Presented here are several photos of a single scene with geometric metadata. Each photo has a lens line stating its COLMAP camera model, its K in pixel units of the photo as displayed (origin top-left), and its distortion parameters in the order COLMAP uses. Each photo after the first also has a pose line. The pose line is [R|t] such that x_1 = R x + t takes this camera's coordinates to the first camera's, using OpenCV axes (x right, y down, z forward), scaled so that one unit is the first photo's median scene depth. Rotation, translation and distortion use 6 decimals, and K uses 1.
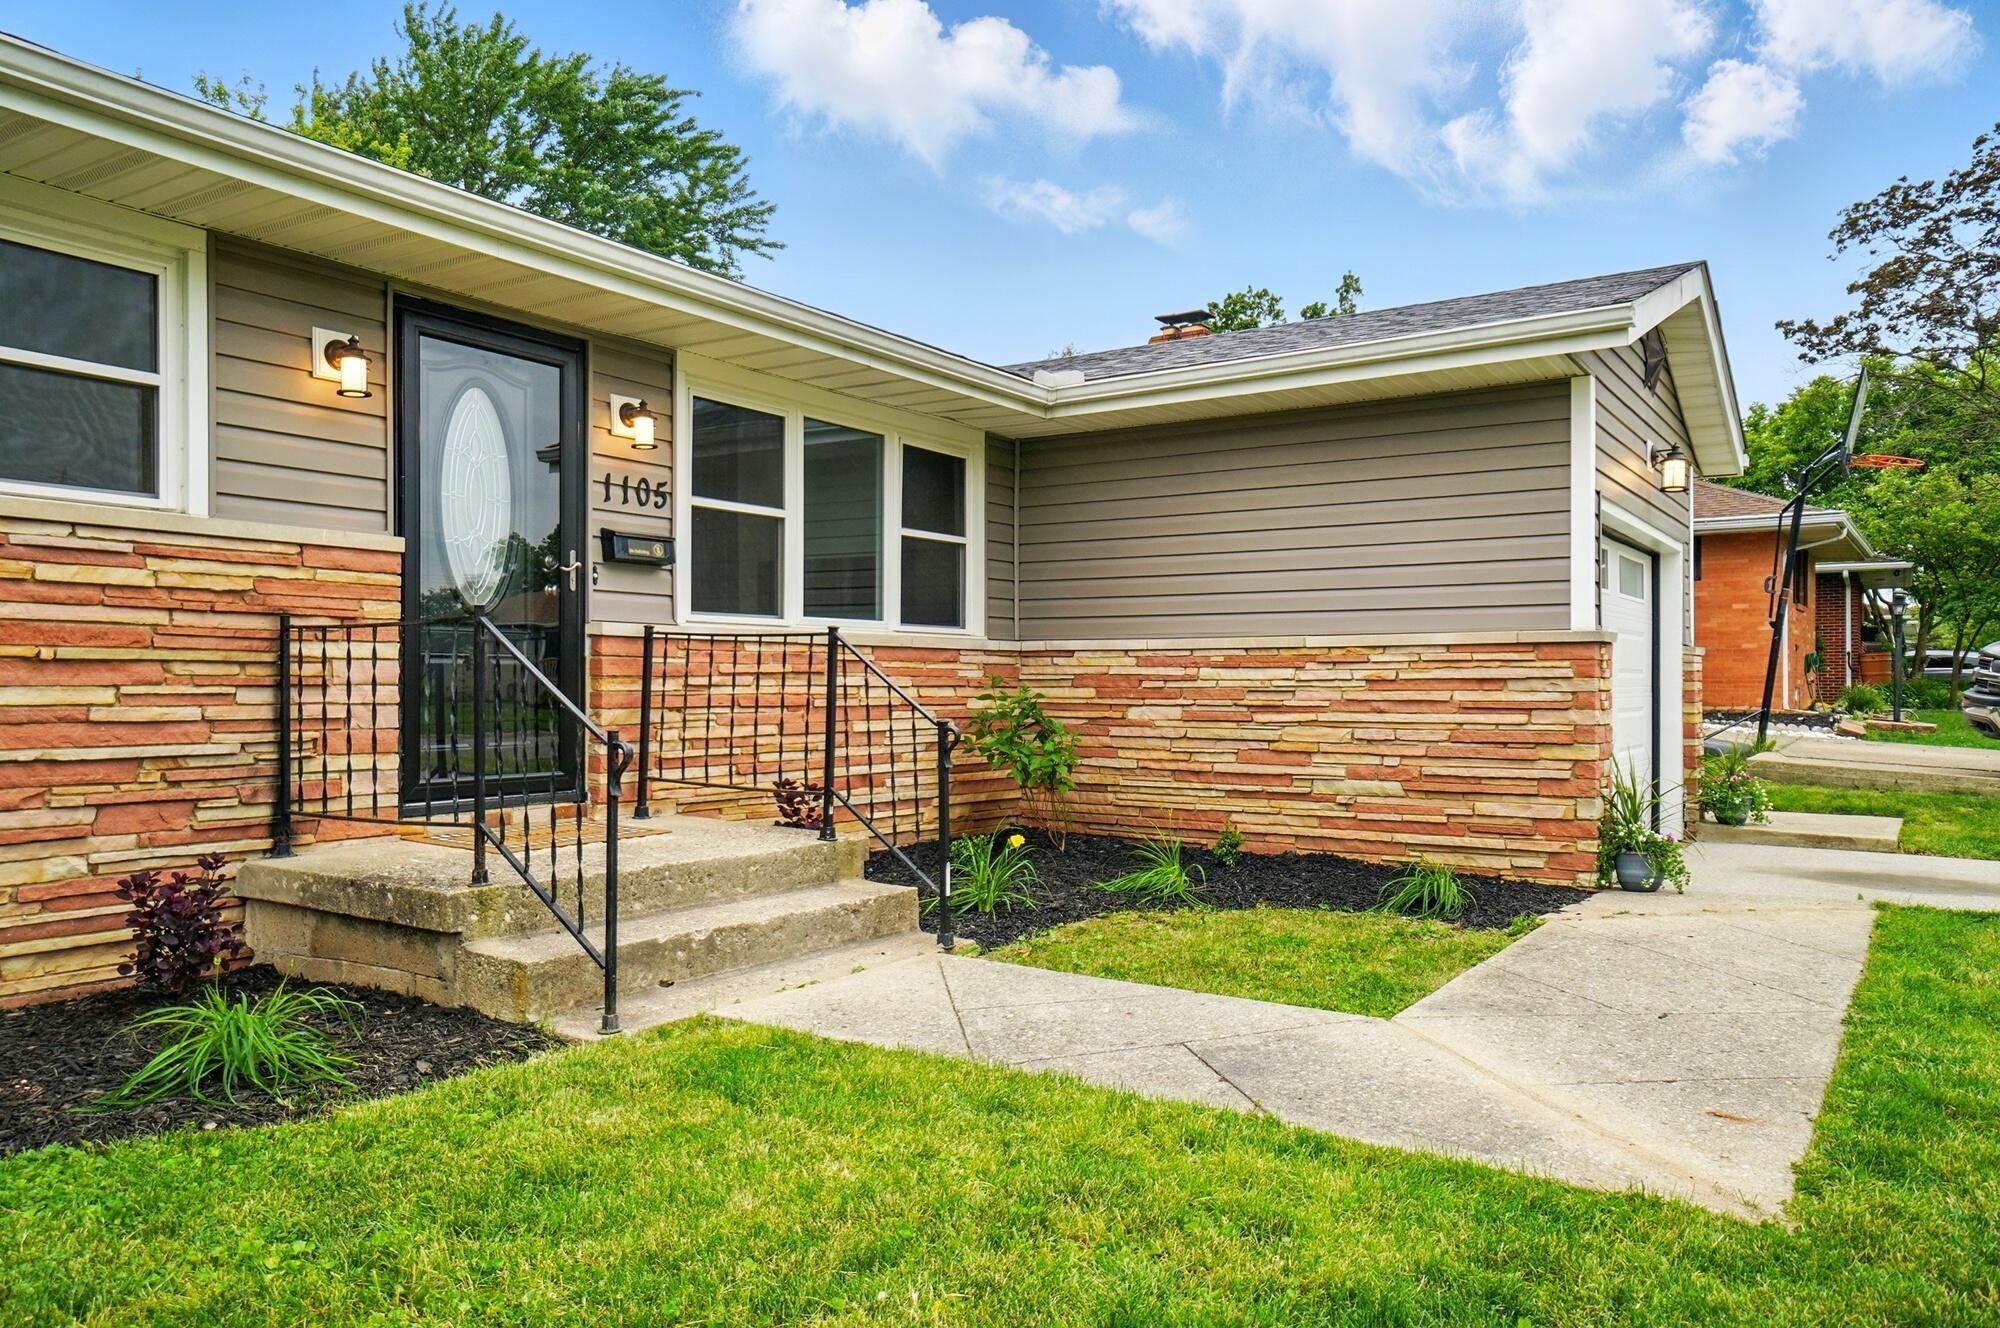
lens RADIAL K [[1189.3, 0, 1005.6], [0, 1189.3, 693.1], [0, 0, 1]] dist [-0.010430, 0.000186]
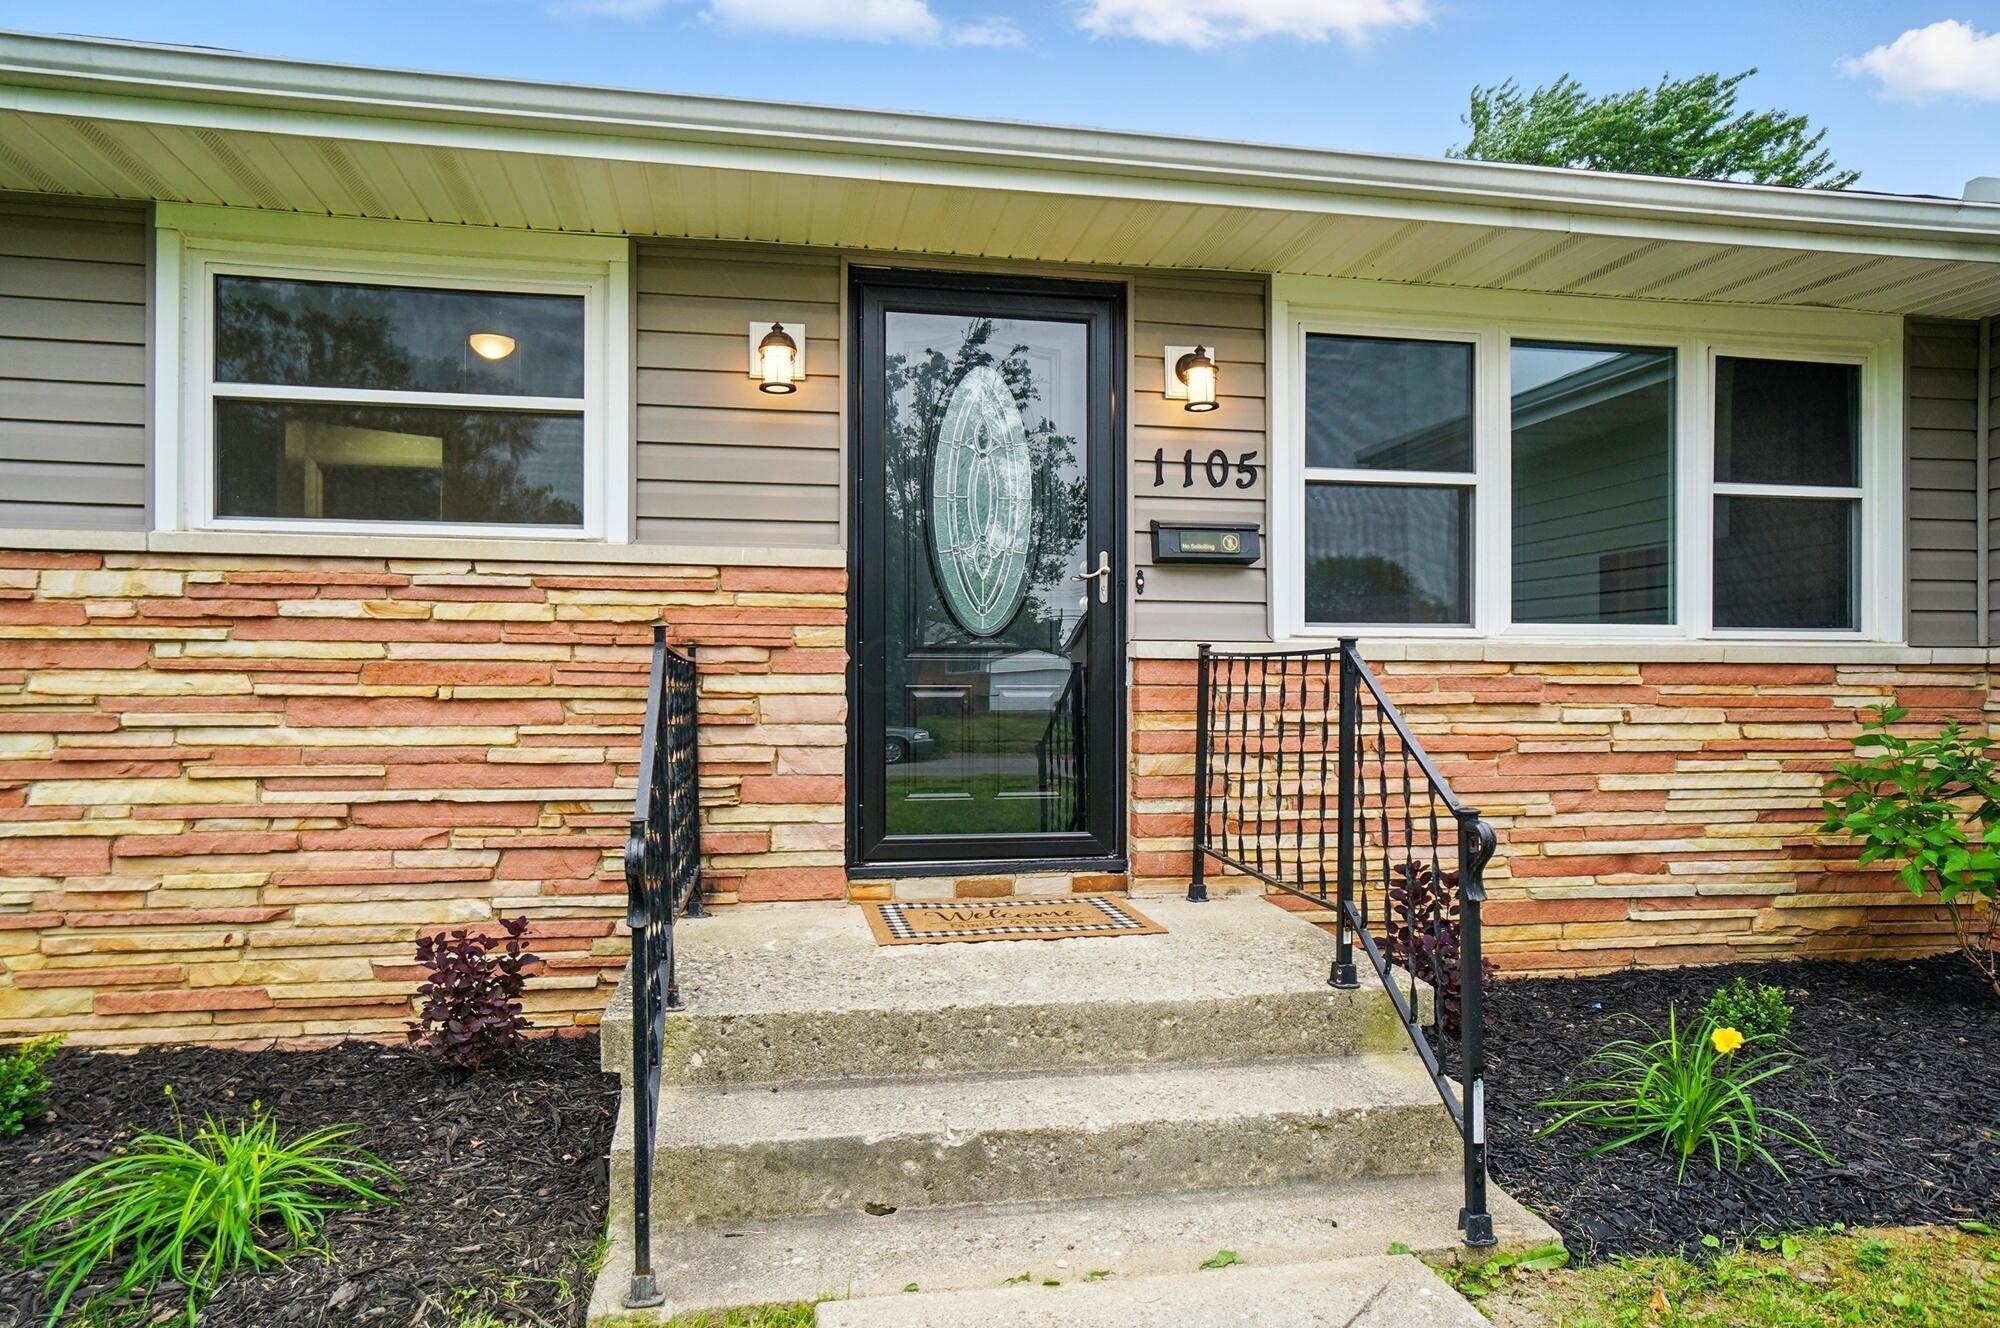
lens RADIAL K [[1189.3, 0, 1005.6], [0, 1189.3, 693.1], [0, 0, 1]] dist [-0.010430, 0.000186]
pose [[0.715582, 0.000431, -0.698529, 0.177964], [-0.009599, 0.999911, -0.009216, -0.023502], [0.698463, 0.013300, 0.715523, 0.500445]]
